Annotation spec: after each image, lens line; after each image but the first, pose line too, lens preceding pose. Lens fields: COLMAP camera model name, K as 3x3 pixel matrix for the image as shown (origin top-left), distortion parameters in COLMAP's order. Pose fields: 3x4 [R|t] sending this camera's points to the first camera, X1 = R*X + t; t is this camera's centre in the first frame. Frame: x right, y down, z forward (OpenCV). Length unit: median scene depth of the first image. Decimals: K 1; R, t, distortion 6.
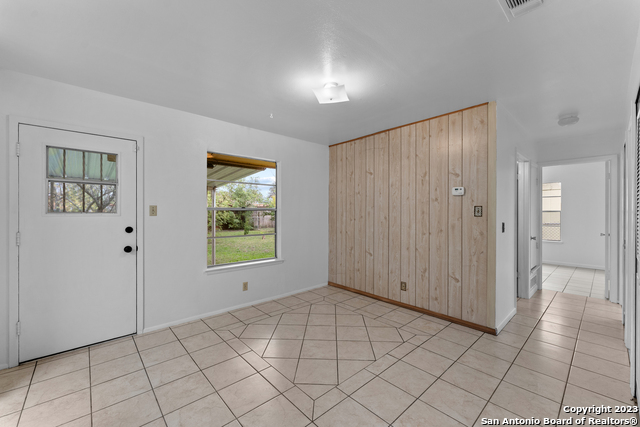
lens RADIAL K [[257.9, 0, 320.0], [0, 257.9, 213.5], [0, 0, 1]] dist [0.002861, 0.000136]
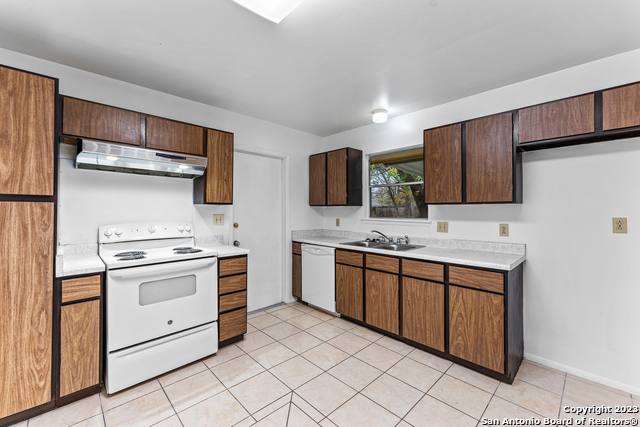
lens RADIAL K [[264.6, 0, 316.4], [0, 264.6, 210.9], [0, 0, 1]] dist [-0.000071, -0.000034]
pose [[0.023693, 0.001802, -0.999718, 0.503074], [-0.007972, 0.999967, 0.001614, -0.006545], [0.999687, 0.007932, 0.023706, 0.627956]]
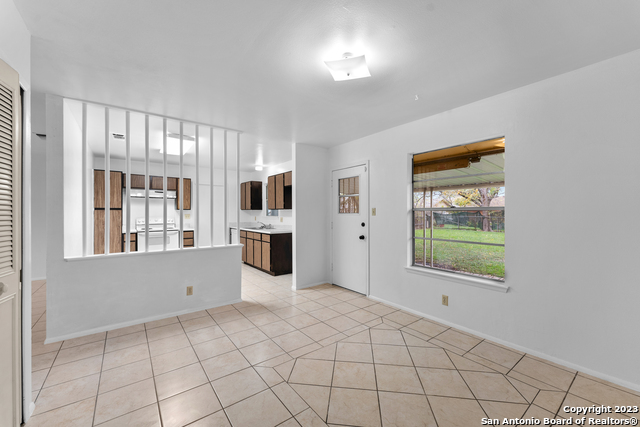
lens RADIAL K [[257.9, 0, 320.0], [0, 257.9, 213.5], [0, 0, 1]] dist [0.002861, 0.000136]
pose [[-0.084389, 0.004798, -0.996421, 0.761476], [-0.002827, 0.999983, 0.005055, -0.007272], [0.996429, 0.003243, -0.084374, 0.858830]]
